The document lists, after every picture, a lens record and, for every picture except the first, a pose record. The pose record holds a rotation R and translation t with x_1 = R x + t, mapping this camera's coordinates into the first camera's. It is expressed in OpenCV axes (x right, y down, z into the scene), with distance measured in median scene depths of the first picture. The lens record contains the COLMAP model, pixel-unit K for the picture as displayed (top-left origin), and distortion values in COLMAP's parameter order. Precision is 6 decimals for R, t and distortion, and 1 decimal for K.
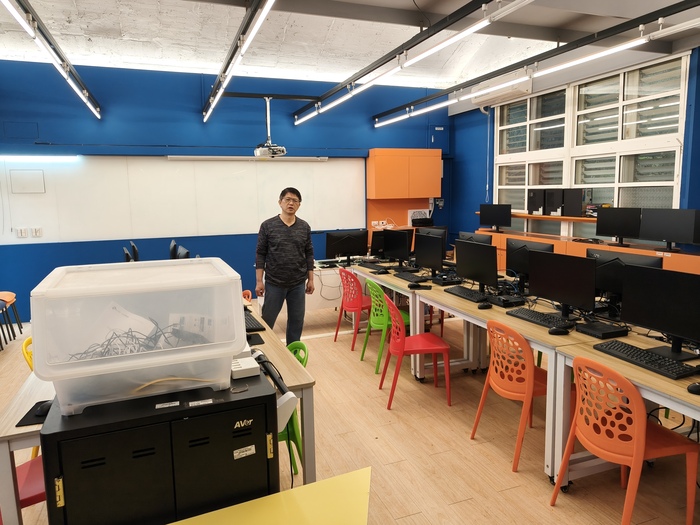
lens RADIAL K [[485.6, 0, 347.9], [0, 485.6, 264.1], [0, 0, 1]] dist [0.009137, -0.011613]
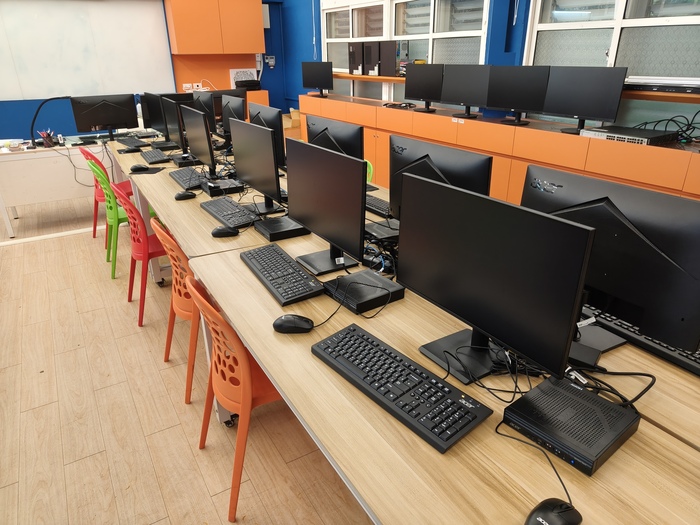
lens RADIAL K [[485.6, 0, 353.2], [0, 485.6, 264.0], [0, 0, 1]] dist [0.009137, -0.011613]
pose [[0.984119, -0.065189, 0.165106, 0.227793], [0.020379, 0.965467, 0.259728, -0.002226], [-0.176336, -0.252239, 0.951463, 0.108872]]
